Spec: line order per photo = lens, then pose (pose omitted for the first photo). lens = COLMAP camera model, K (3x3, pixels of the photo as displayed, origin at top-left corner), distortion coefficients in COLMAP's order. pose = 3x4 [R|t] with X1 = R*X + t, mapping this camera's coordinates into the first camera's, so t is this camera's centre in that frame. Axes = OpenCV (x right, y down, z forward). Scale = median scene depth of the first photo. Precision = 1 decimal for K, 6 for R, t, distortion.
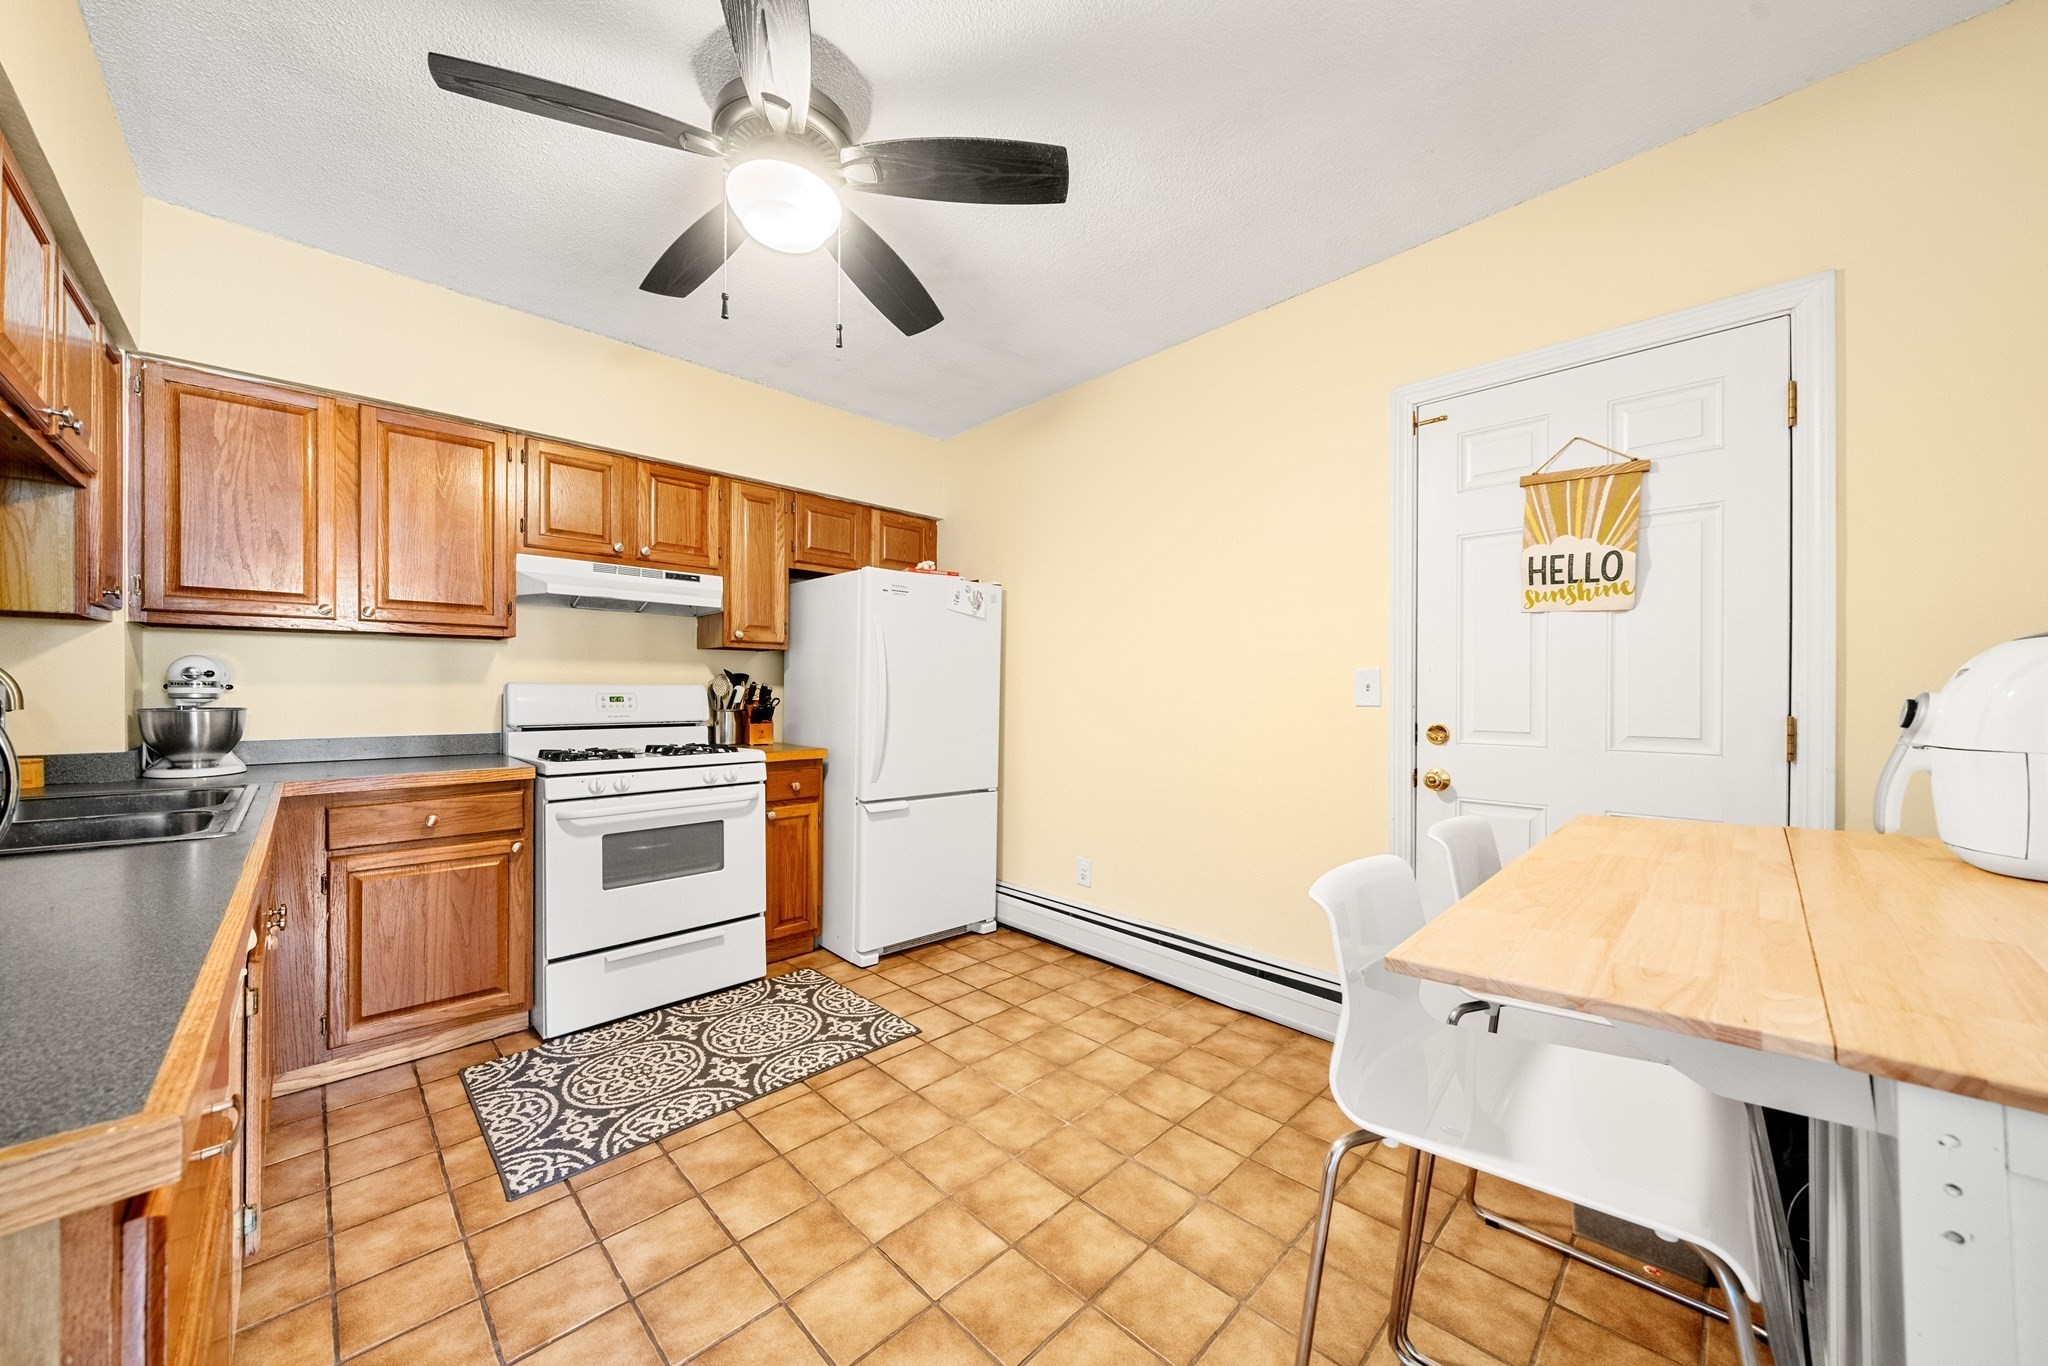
lens RADIAL K [[720.3, 0, 1024.0], [0, 720.3, 683.0], [0, 0, 1]] dist [-0.000644, -0.000072]
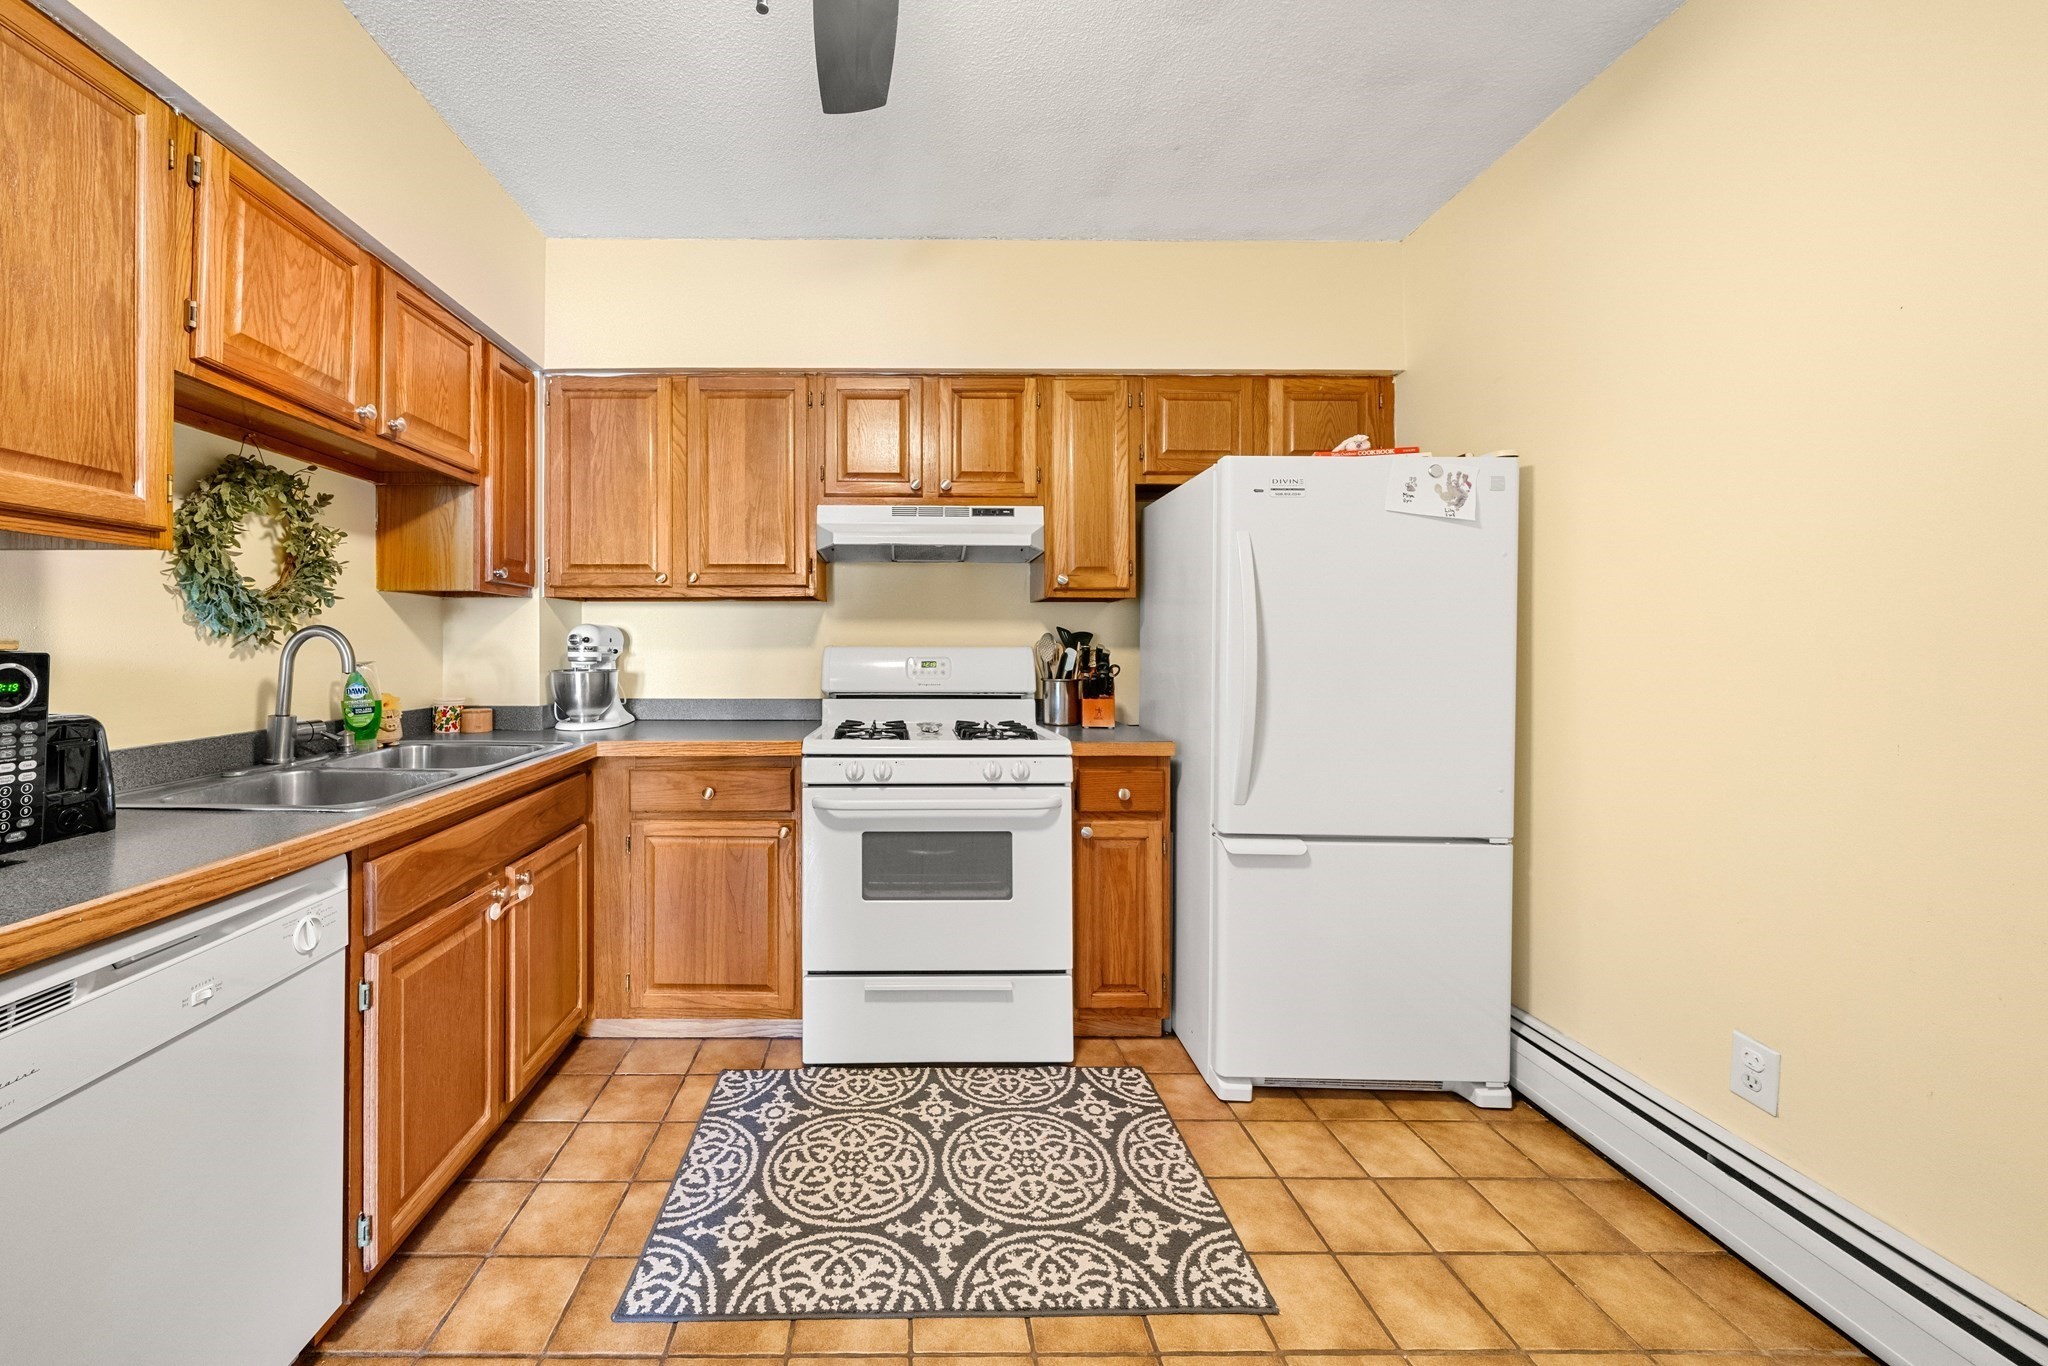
lens RADIAL K [[664.9, 0, 1020.5], [0, 664.9, 640.0], [0, 0, 1]] dist [-0.004474, -0.000191]
pose [[0.712156, -0.011800, -0.701922, 0.062312], [0.007876, 0.999930, -0.008819, 0.001398], [0.701977, 0.000752, 0.712199, 0.498379]]
